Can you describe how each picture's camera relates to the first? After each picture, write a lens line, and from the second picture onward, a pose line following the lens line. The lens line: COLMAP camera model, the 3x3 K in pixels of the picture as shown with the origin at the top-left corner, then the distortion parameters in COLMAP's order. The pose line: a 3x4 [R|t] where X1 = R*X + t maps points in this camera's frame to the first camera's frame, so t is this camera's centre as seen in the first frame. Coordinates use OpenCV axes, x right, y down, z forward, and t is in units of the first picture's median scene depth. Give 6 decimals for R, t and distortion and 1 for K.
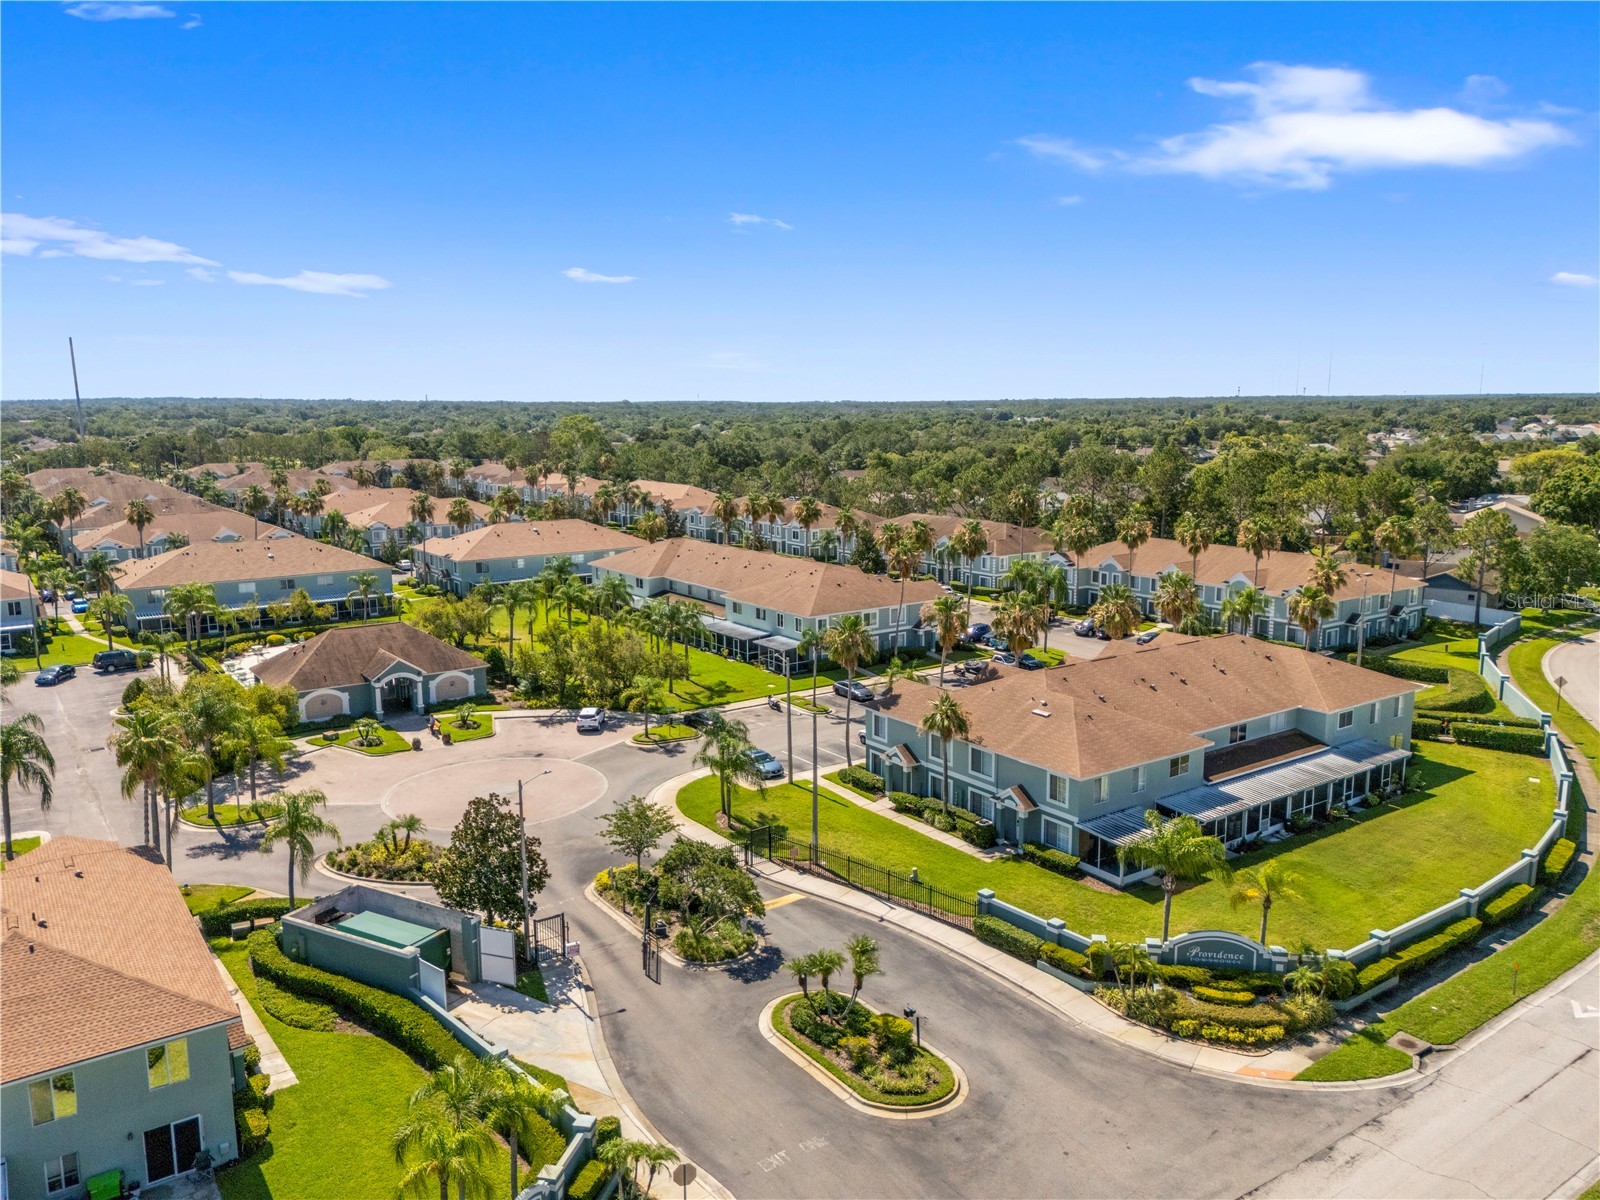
lens RADIAL K [[1173.4, 0, 801.6], [0, 1173.4, 607.2], [0, 0, 1]] dist [0.092793, -0.094545]
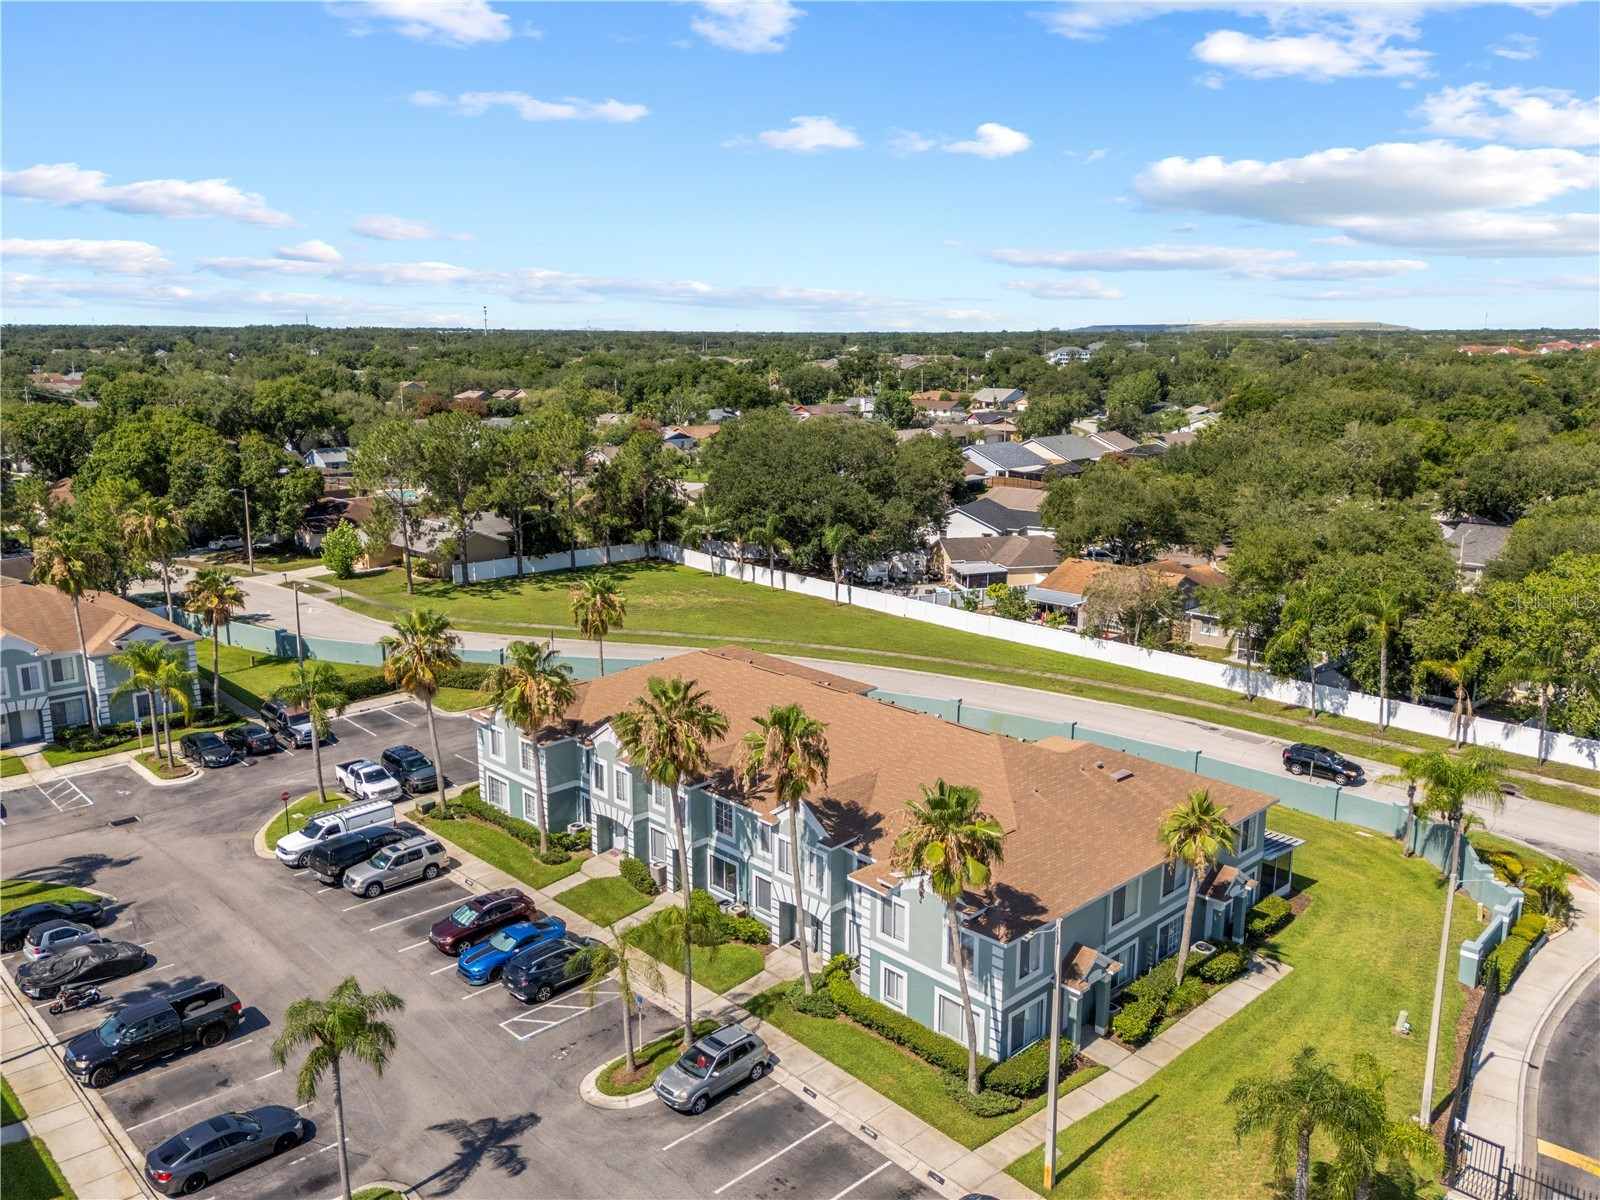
lens RADIAL K [[1250.8, 0, 808.5], [0, 1250.8, 600.3], [0, 0, 1]] dist [0.051792, -0.001398]
pose [[-0.147833, -0.202618, 0.968035, -0.423944], [0.169660, 0.959085, 0.226654, -0.189551], [-0.974351, 0.197744, -0.107409, 1.128000]]
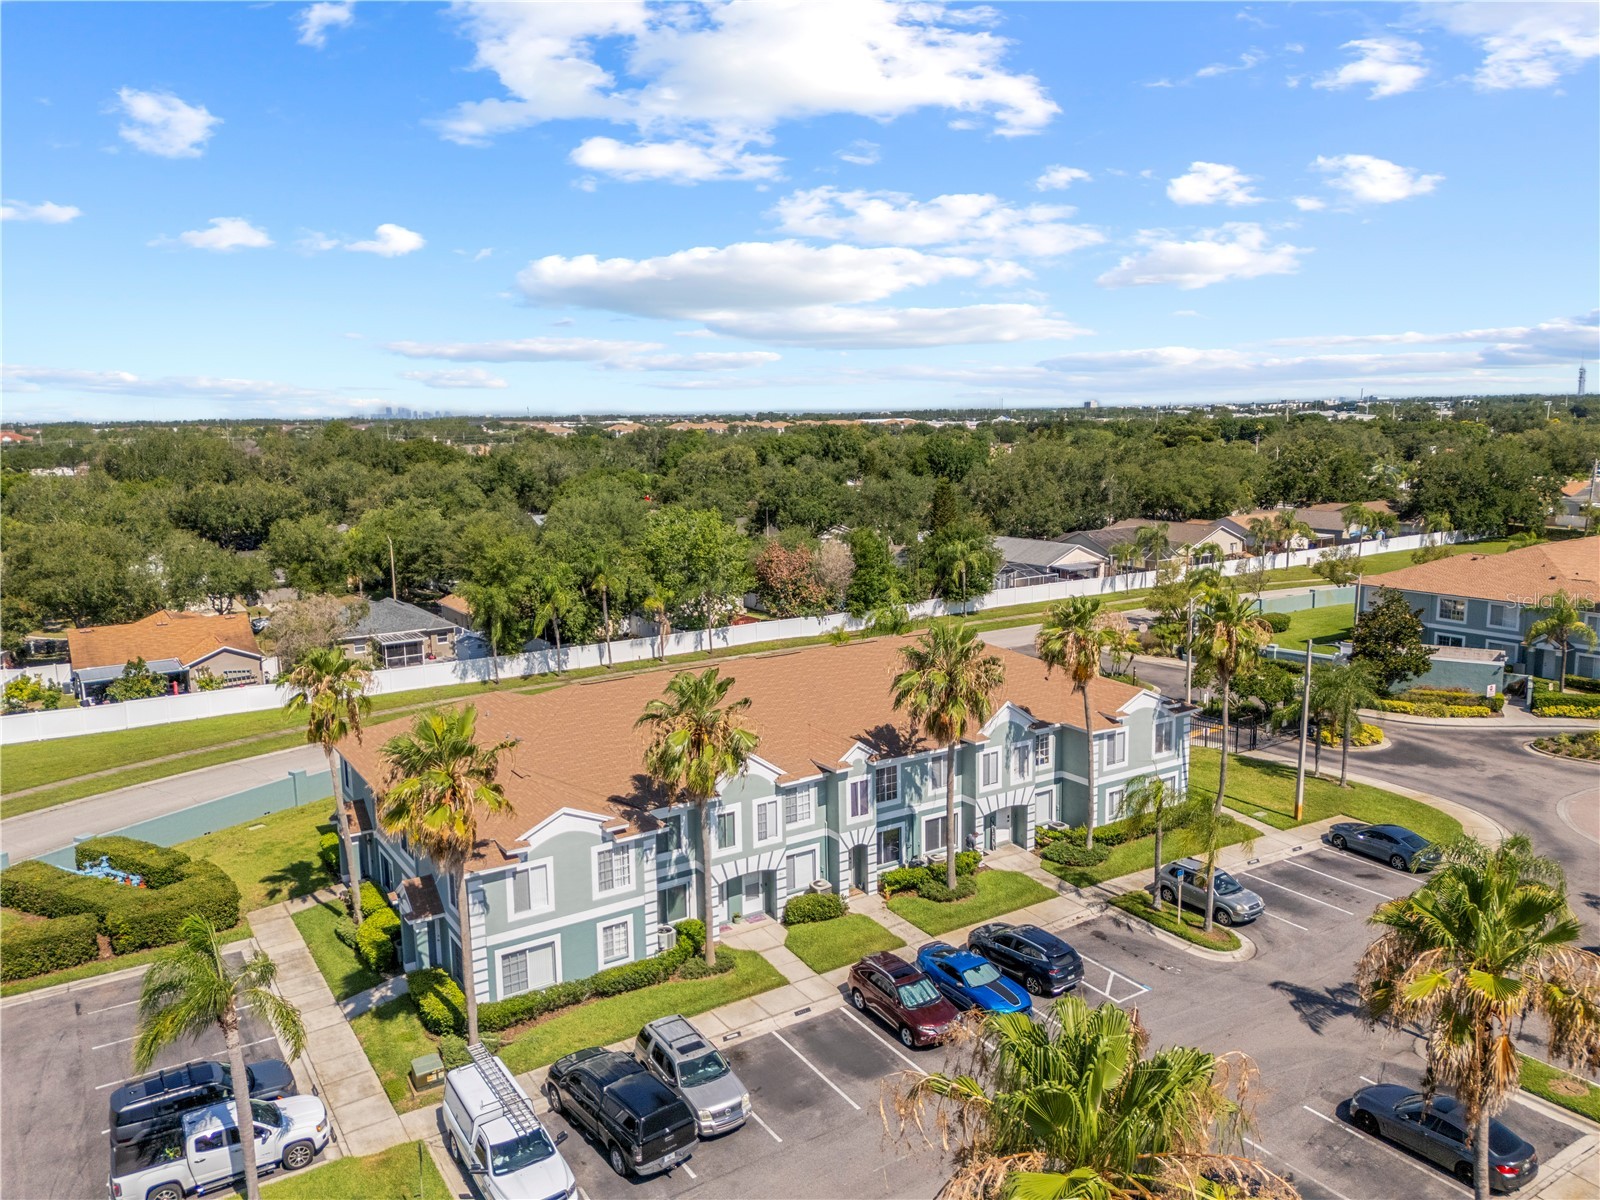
lens RADIAL K [[1172.1, 0, 800.3], [0, 1172.1, 605.8], [0, 0, 1]] dist [0.079849, -0.072813]
pose [[-0.998759, 0.015538, 0.047329, 0.258692], [0.030270, 0.943876, 0.328910, -0.215381], [-0.039562, 0.329935, -0.943174, 1.682887]]
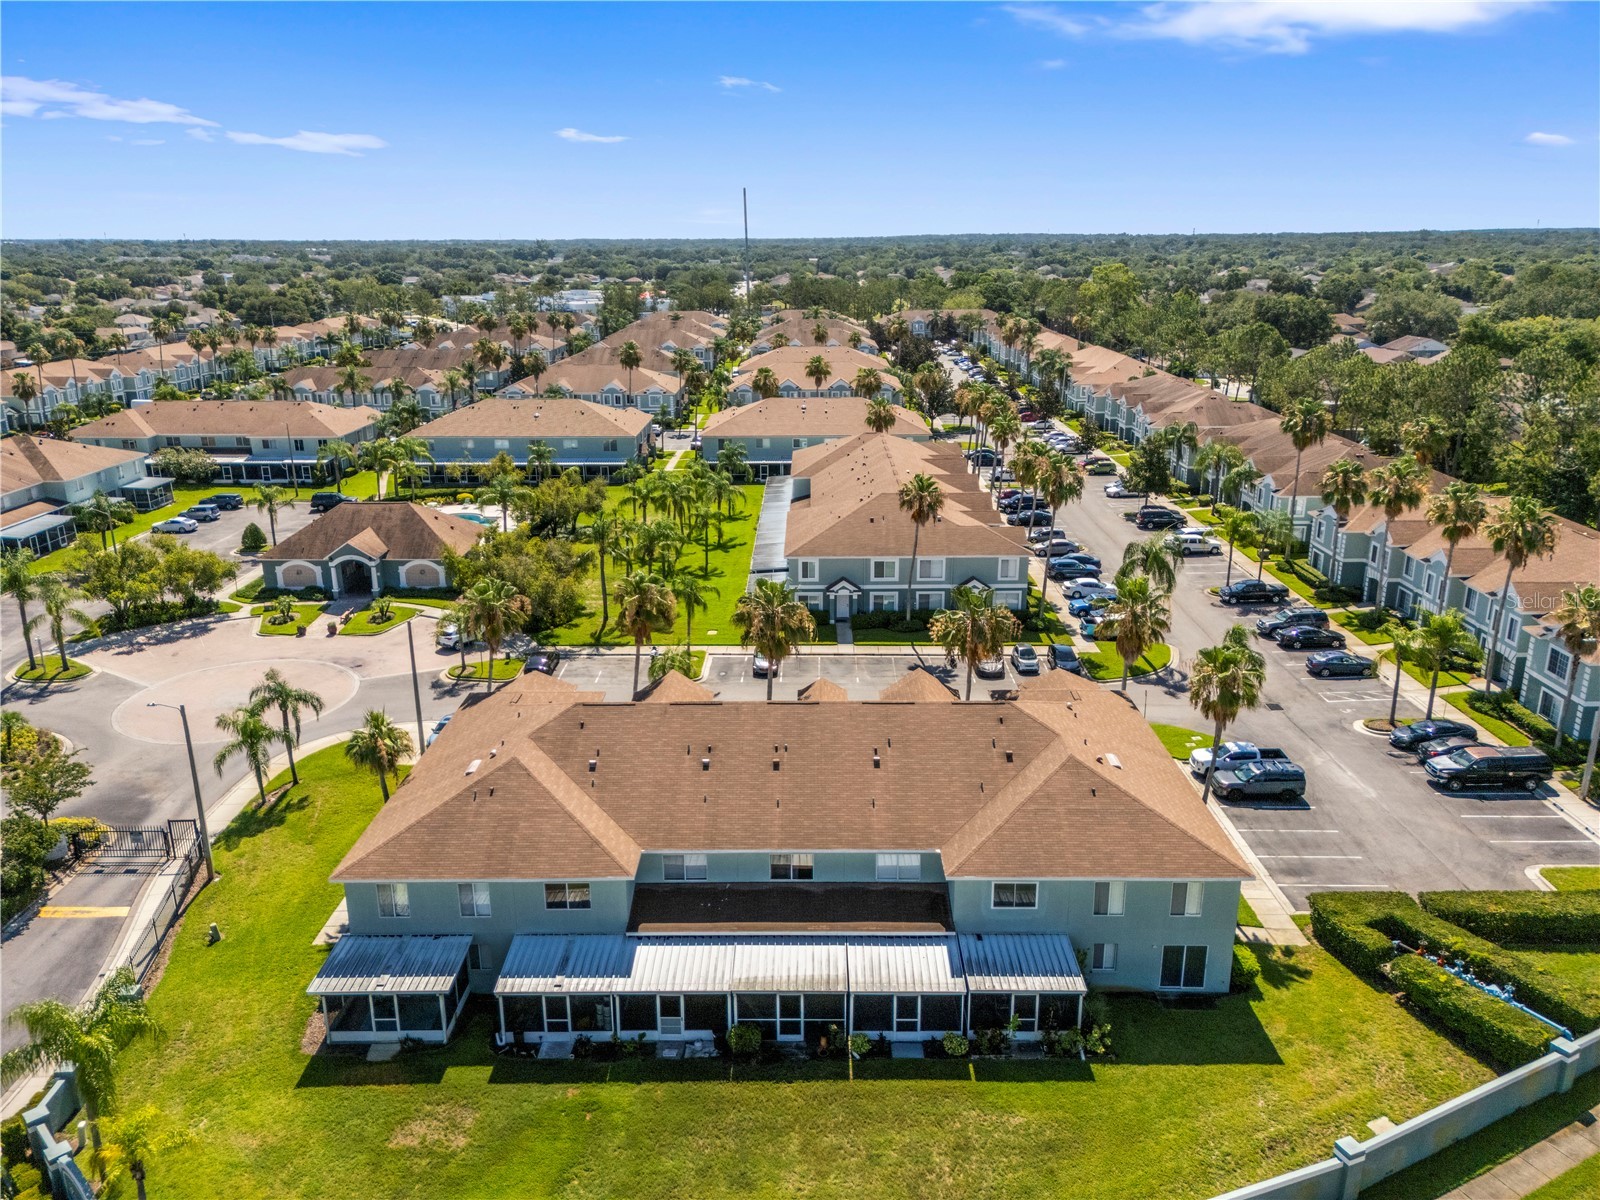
lens RADIAL K [[1172.1, 0, 800.3], [0, 1172.1, 605.8], [0, 0, 1]] dist [0.079849, -0.072813]
pose [[0.808993, 0.174189, -0.561416, 0.681547], [-0.099844, 0.981926, 0.160786, -0.128739], [0.579276, -0.074021, 0.811763, 0.492000]]
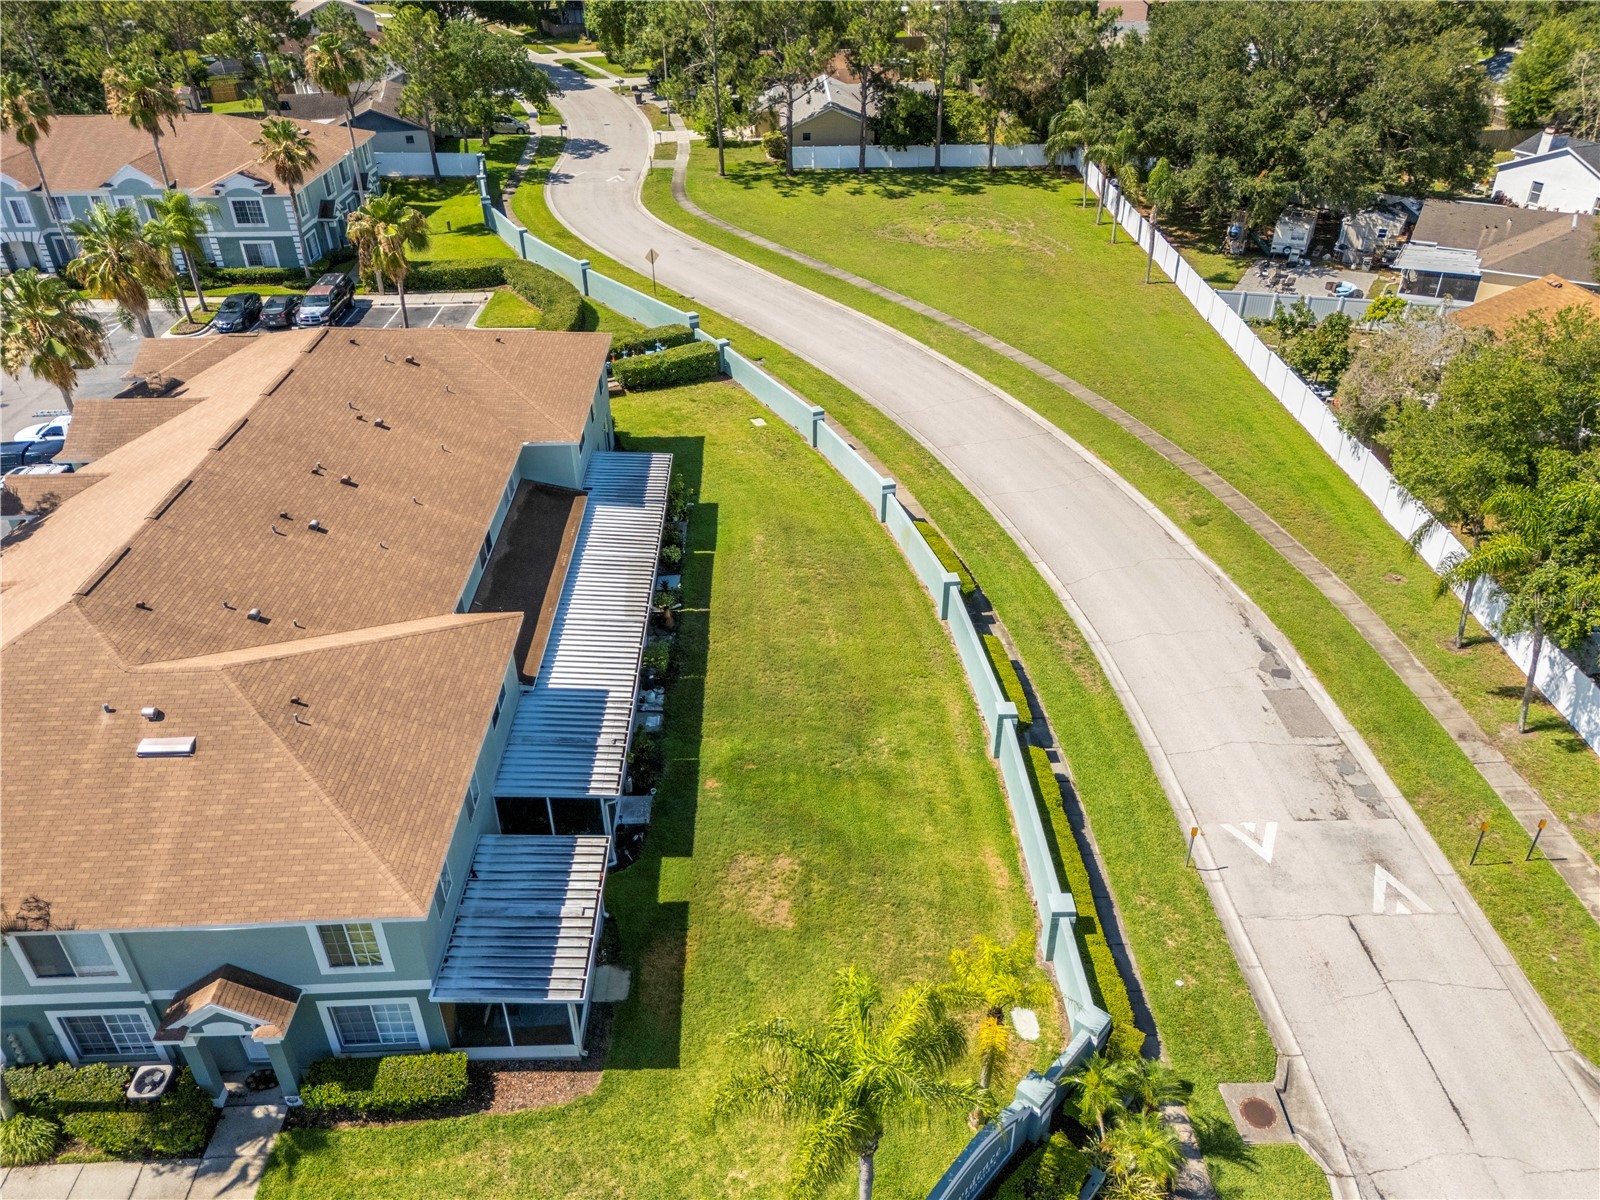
lens RADIAL K [[1173.4, 0, 801.6], [0, 1173.4, 607.2], [0, 0, 1]] dist [0.092793, -0.094545]
pose [[0.562359, -0.448217, 0.694877, 0.066107], [0.153281, 0.882288, 0.445054, -0.079945], [-0.812562, -0.143769, 0.564866, 0.570726]]
